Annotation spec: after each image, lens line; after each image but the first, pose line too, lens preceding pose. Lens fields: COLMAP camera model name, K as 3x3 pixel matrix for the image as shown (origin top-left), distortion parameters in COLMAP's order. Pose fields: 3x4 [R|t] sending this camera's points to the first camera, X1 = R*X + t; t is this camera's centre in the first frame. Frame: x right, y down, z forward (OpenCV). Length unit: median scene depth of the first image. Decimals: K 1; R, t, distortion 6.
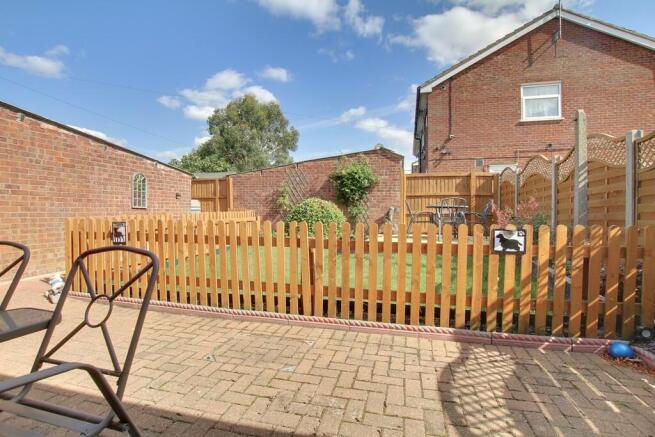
lens RADIAL K [[306.7, 0, 328.2], [0, 306.7, 221.3], [0, 0, 1]] dist [0.002464, 0.000235]
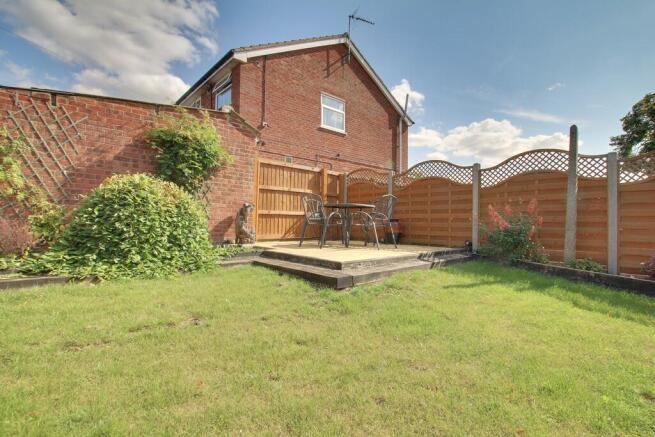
lens RADIAL K [[313.8, 0, 328.3], [0, 313.8, 217.5], [0, 0, 1]] dist [-0.004080, -0.000158]
pose [[0.567939, 0.014859, 0.822937, -0.227394], [0.001920, 0.999810, -0.019378, -0.000541], [-0.823069, 0.012586, 0.567802, 0.394549]]
